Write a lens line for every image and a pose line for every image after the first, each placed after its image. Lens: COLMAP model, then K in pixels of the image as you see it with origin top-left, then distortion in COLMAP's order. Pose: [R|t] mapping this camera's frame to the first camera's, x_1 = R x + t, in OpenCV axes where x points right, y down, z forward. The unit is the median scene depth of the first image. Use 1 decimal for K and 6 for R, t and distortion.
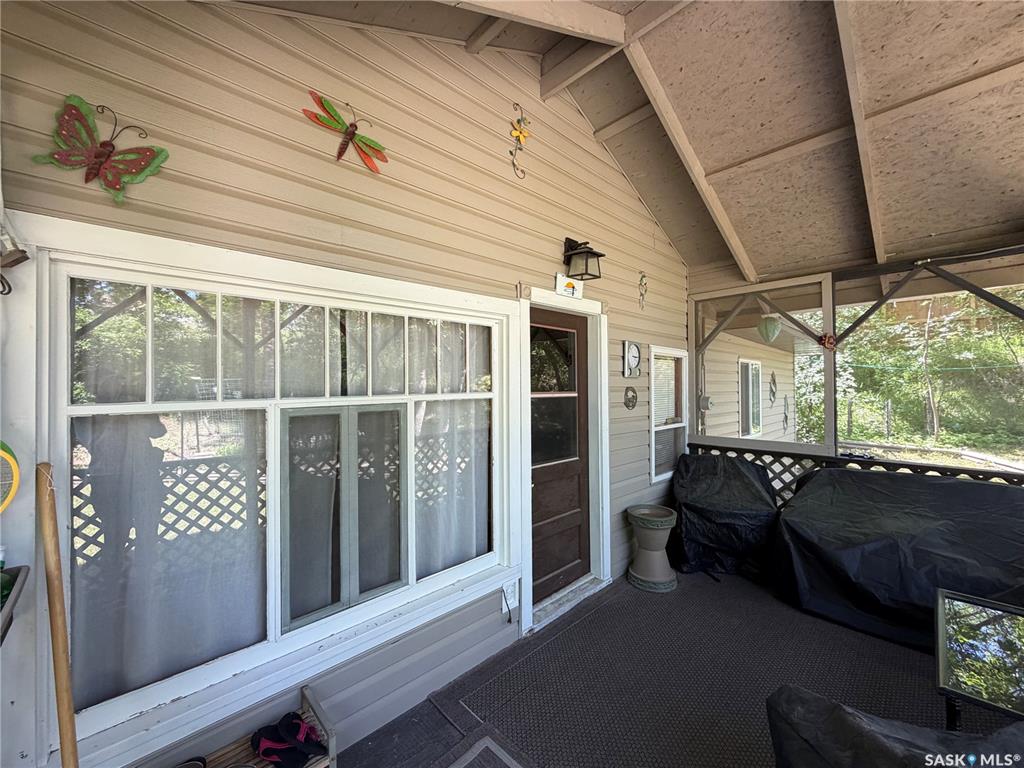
lens RADIAL K [[405.3, 0, 504.0], [0, 405.3, 384.0], [0, 0, 1]] dist [-0.001907, -0.000182]
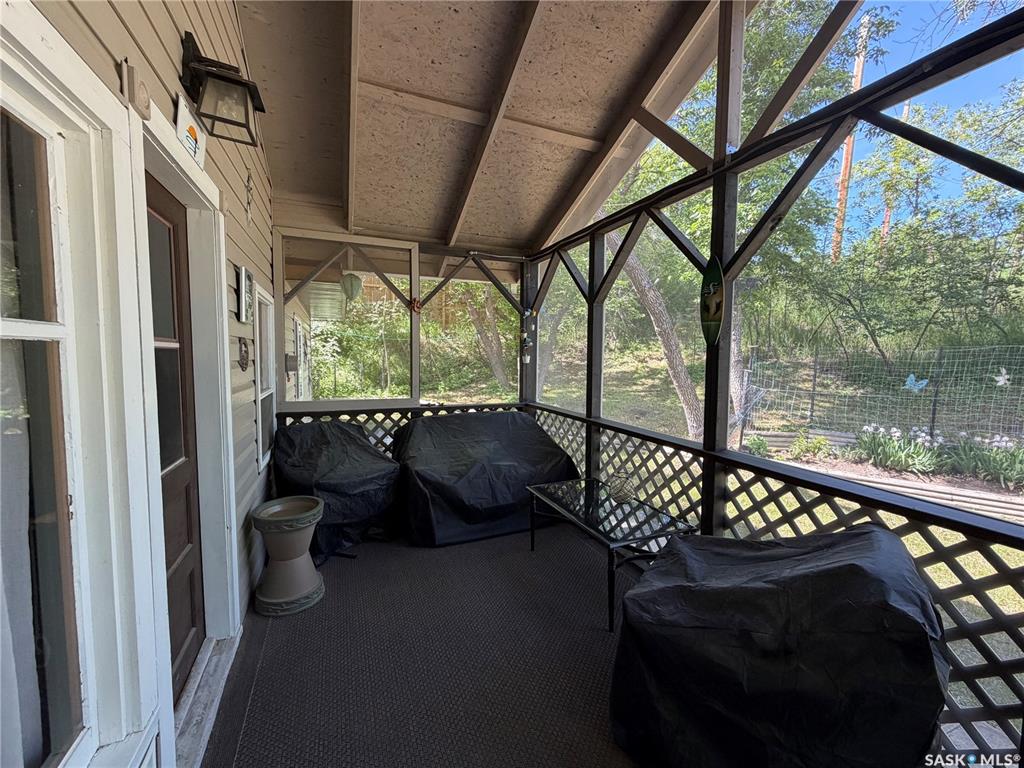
lens RADIAL K [[405.3, 0, 510.8], [0, 405.3, 383.0], [0, 0, 1]] dist [-0.001907, -0.000182]
pose [[0.355063, -0.053421, 0.933315, -0.153381], [-0.021619, 0.997630, 0.065327, 0.028174], [-0.934592, -0.043373, 0.353066, 0.331729]]
